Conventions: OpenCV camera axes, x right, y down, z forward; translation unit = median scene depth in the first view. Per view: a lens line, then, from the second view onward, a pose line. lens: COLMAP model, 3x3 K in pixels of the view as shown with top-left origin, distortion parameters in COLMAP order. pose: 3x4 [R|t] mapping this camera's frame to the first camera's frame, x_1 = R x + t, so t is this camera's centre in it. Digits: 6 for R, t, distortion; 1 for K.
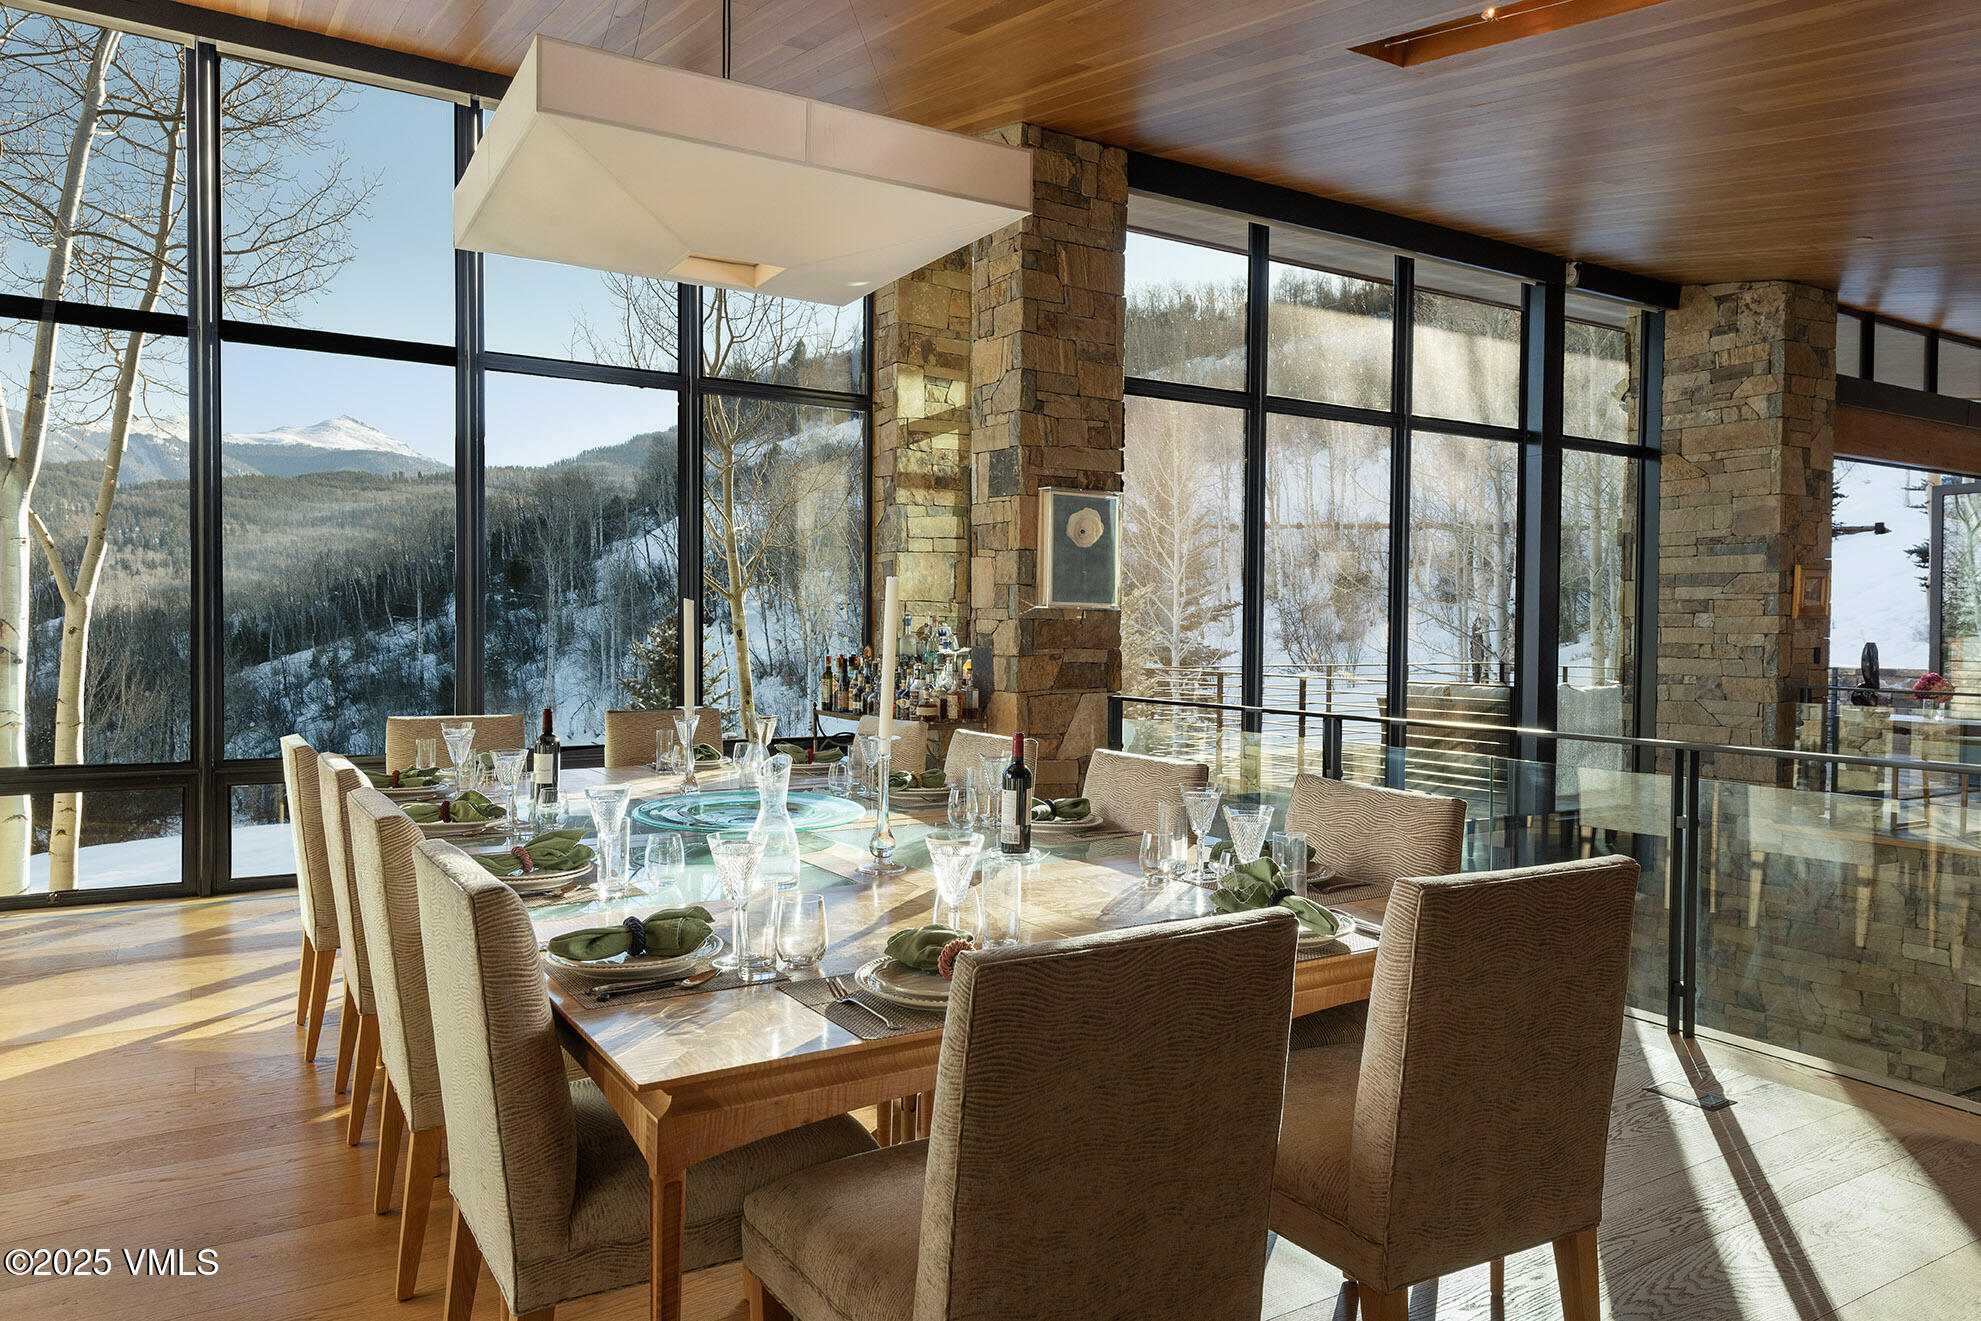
lens RADIAL K [[1297.3, 0, 990.5], [0, 1297.3, 660.5], [0, 0, 1]] dist [0.065500, 0.001615]
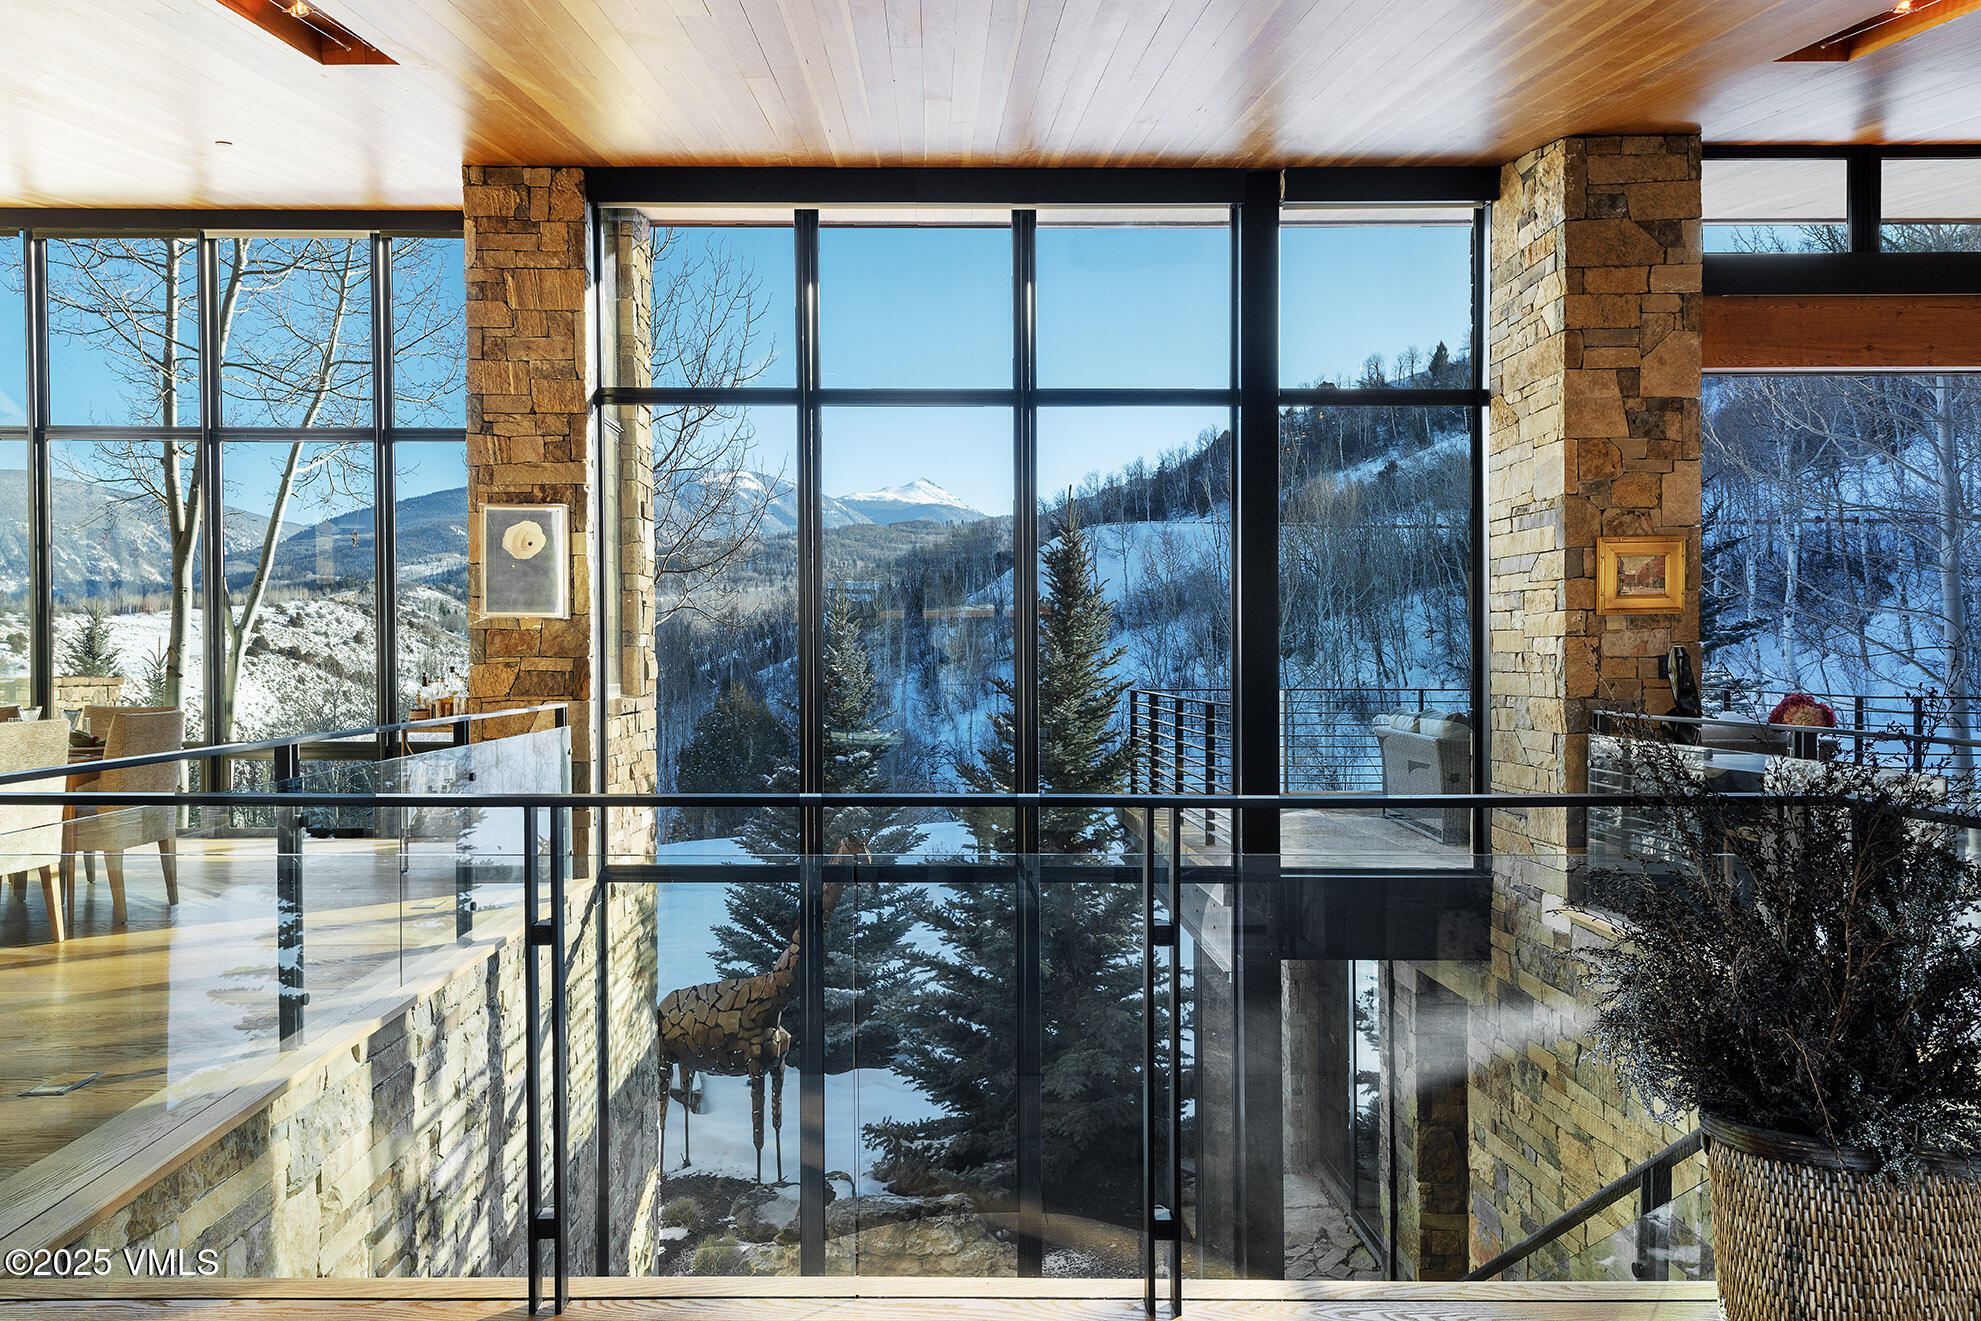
lens RADIAL K [[1297.3, 0, 990.5], [0, 1297.3, 660.5], [0, 0, 1]] dist [0.065500, 0.001615]
pose [[0.844189, -0.005425, -0.536018, 0.928908], [-0.005217, 0.999818, -0.018336, 0.010653], [0.536020, 0.018275, 0.844007, 0.315882]]
